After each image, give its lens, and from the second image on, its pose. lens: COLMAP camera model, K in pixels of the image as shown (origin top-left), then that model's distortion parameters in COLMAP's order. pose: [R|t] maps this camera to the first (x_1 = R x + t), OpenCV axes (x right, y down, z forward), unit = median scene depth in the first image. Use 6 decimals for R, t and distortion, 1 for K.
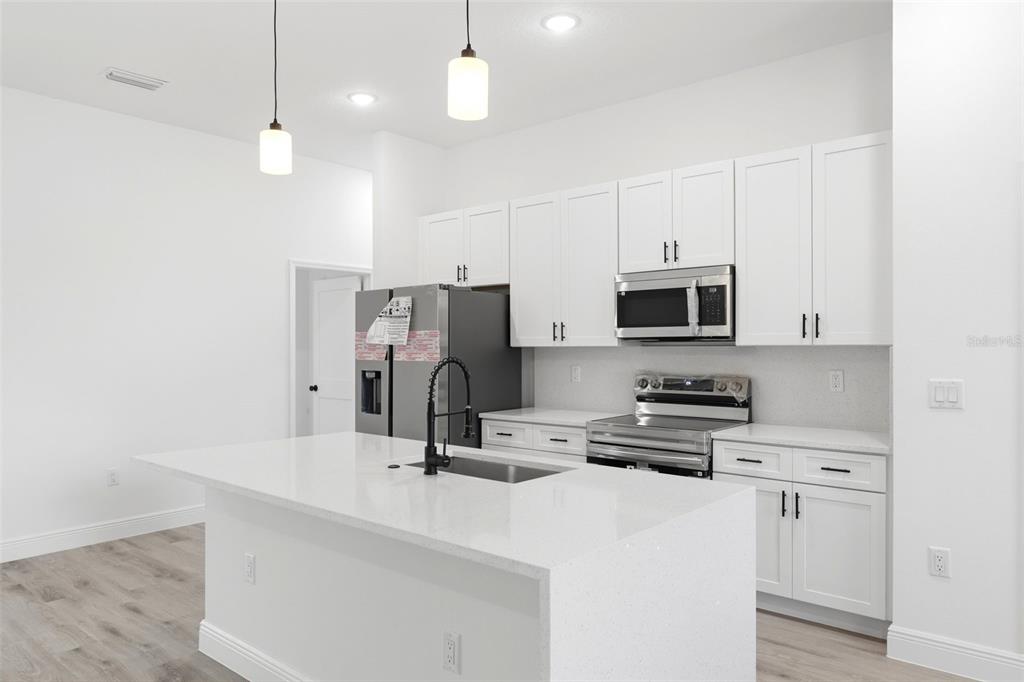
lens RADIAL K [[685.0, 0, 512.5], [0, 685.0, 348.2], [0, 0, 1]] dist [-0.005763, 0.002715]
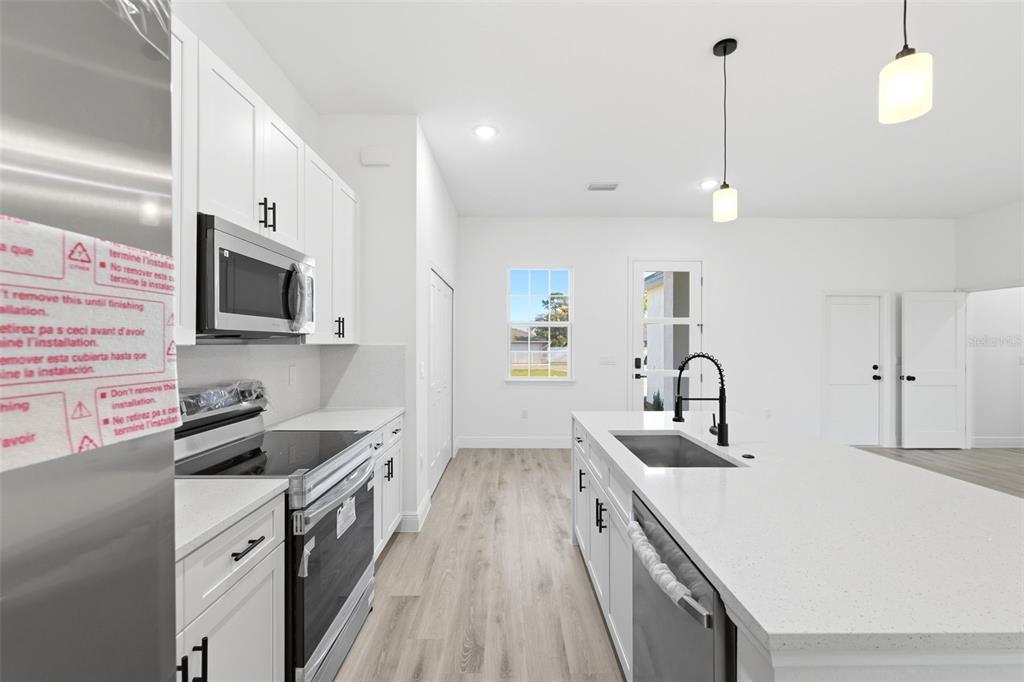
lens RADIAL K [[420.4, 0, 513.7], [0, 420.4, 341.4], [0, 0, 1]] dist [0.000400, -0.000654]
pose [[-0.655347, 0.006706, 0.755298, -0.279196], [0.004534, 0.999977, -0.004945, -0.002984], [-0.755315, 0.000184, -0.655362, 1.111399]]
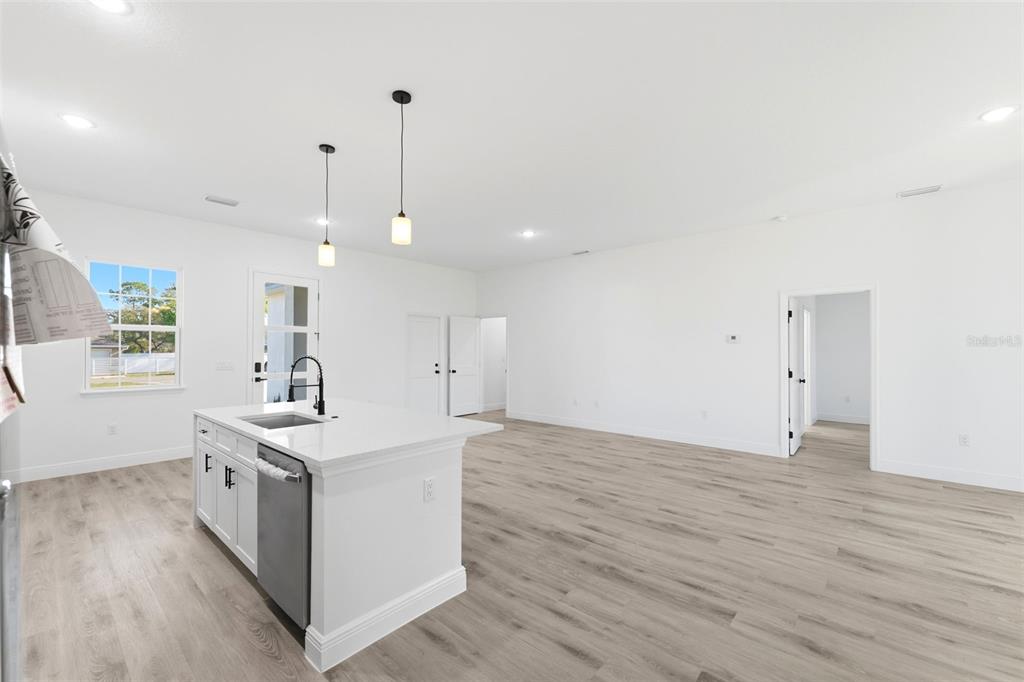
lens RADIAL K [[420.4, 0, 511.4], [0, 420.4, 345.9], [0, 0, 1]] dist [0.000400, -0.000654]
pose [[-0.999751, 0.002407, 0.022163, -0.428535], [0.002327, 0.999991, -0.003644, -0.004853], [-0.022172, -0.003592, -0.999748, 1.359276]]
